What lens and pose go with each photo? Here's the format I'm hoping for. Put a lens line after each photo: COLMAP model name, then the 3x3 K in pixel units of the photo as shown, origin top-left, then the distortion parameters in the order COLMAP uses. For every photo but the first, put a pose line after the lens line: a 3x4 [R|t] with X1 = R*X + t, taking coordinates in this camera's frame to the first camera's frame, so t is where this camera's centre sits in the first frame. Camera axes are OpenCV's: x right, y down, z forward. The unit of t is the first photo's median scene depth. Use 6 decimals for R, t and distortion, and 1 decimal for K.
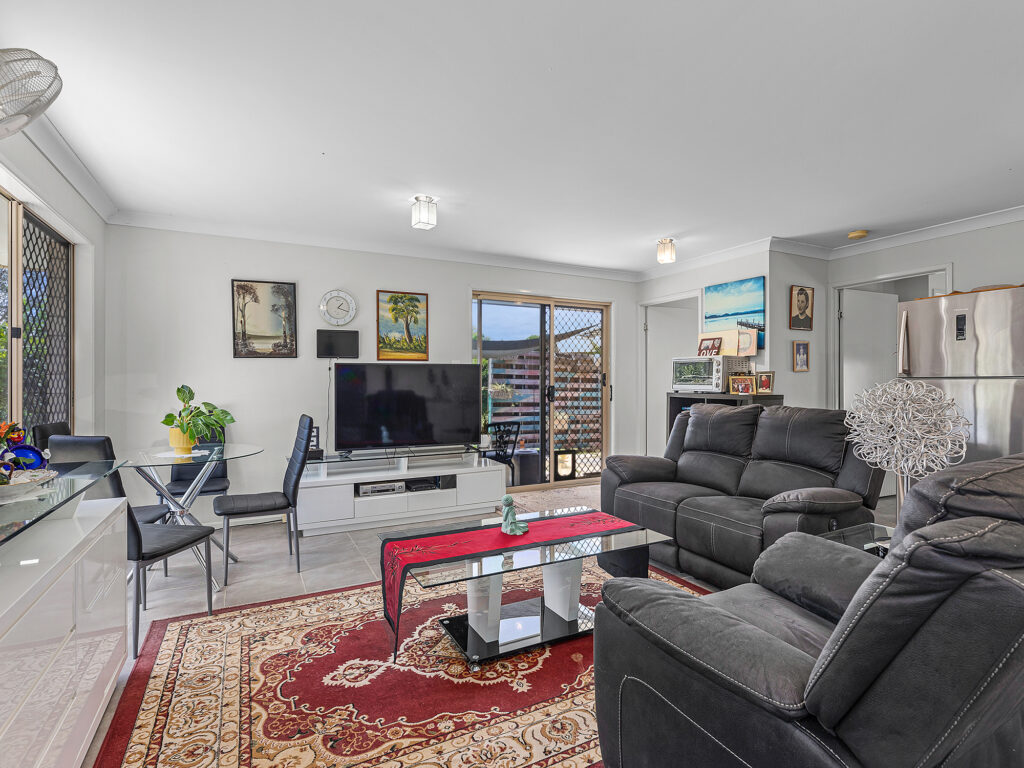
lens RADIAL K [[502.0, 0, 512.0], [0, 502.0, 384.0], [0, 0, 1]] dist [0.002500, 0.000534]
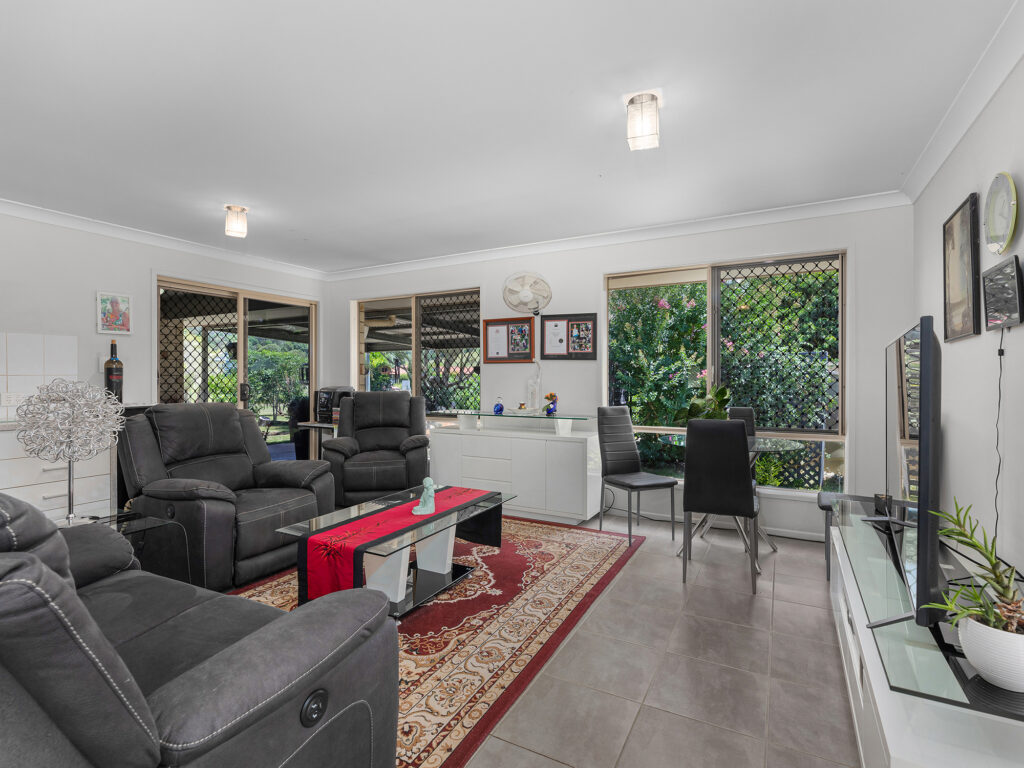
lens RADIAL K [[502.0, 0, 512.0], [0, 502.0, 384.0], [0, 0, 1]] dist [0.002500, 0.000534]
pose [[-0.828812, 0.011256, -0.559414, 0.504075], [0.003861, 0.999889, 0.014398, -0.016946], [0.559514, 0.009773, -0.828763, 2.184665]]
